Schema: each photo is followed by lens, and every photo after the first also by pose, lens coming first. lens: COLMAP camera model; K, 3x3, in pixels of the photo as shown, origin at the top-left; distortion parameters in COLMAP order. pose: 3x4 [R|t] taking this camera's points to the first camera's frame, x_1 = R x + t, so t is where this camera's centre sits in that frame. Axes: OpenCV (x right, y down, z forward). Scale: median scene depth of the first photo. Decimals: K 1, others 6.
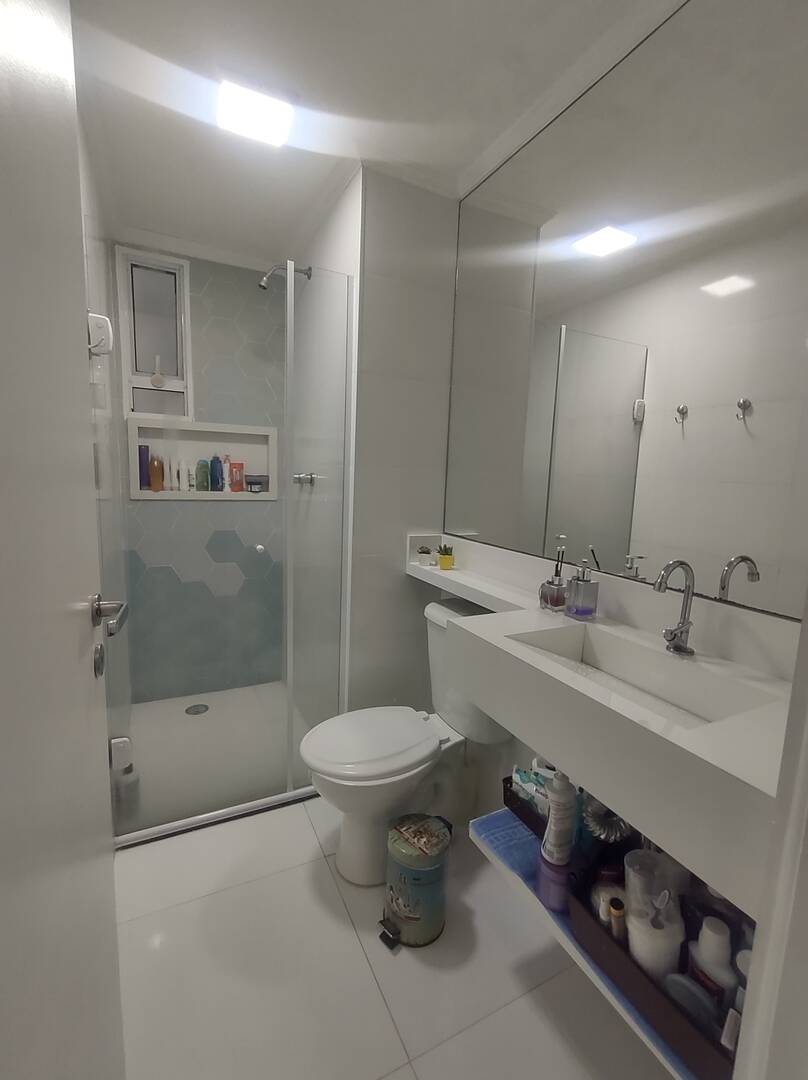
lens RADIAL K [[482.8, 0, 413.1], [0, 482.8, 541.9], [0, 0, 1]] dist [0.009529, -0.001075]
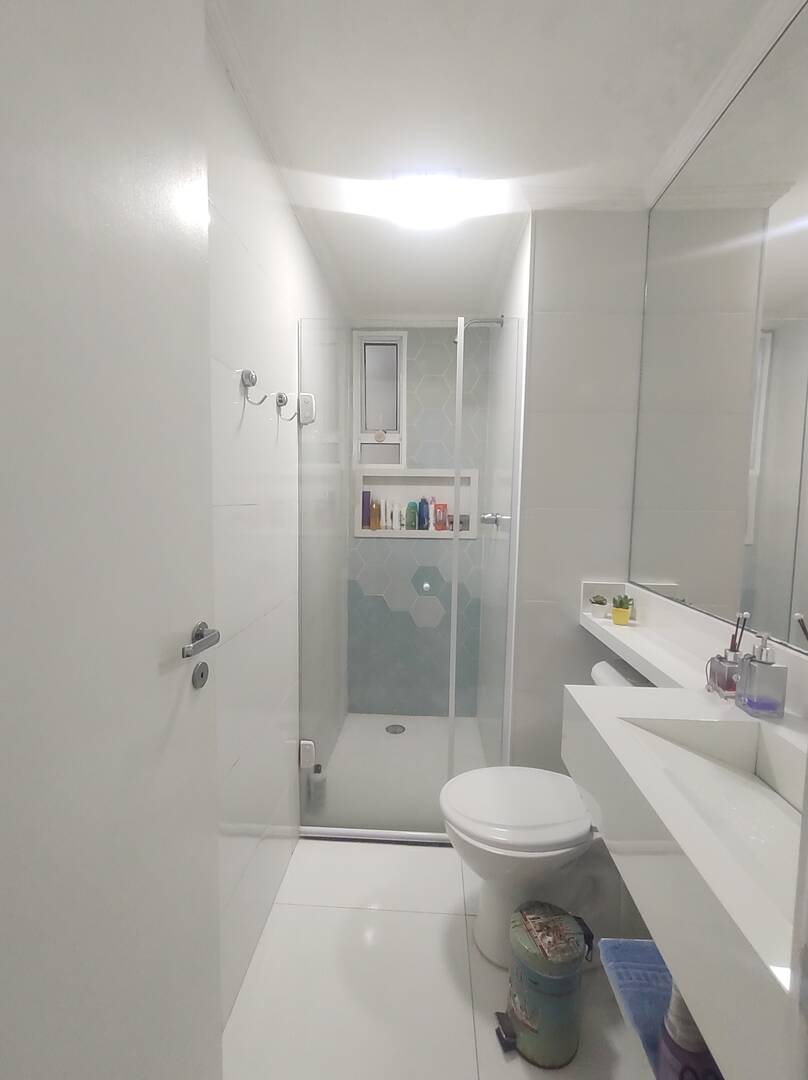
lens RADIAL K [[482.8, 0, 411.7], [0, 482.8, 544.3], [0, 0, 1]] dist [0.009529, -0.001075]
pose [[0.874261, 0.021025, -0.485000, 0.151635], [-0.053429, 0.997160, -0.053082, -0.019413], [0.482506, 0.072321, 0.872902, 0.052703]]
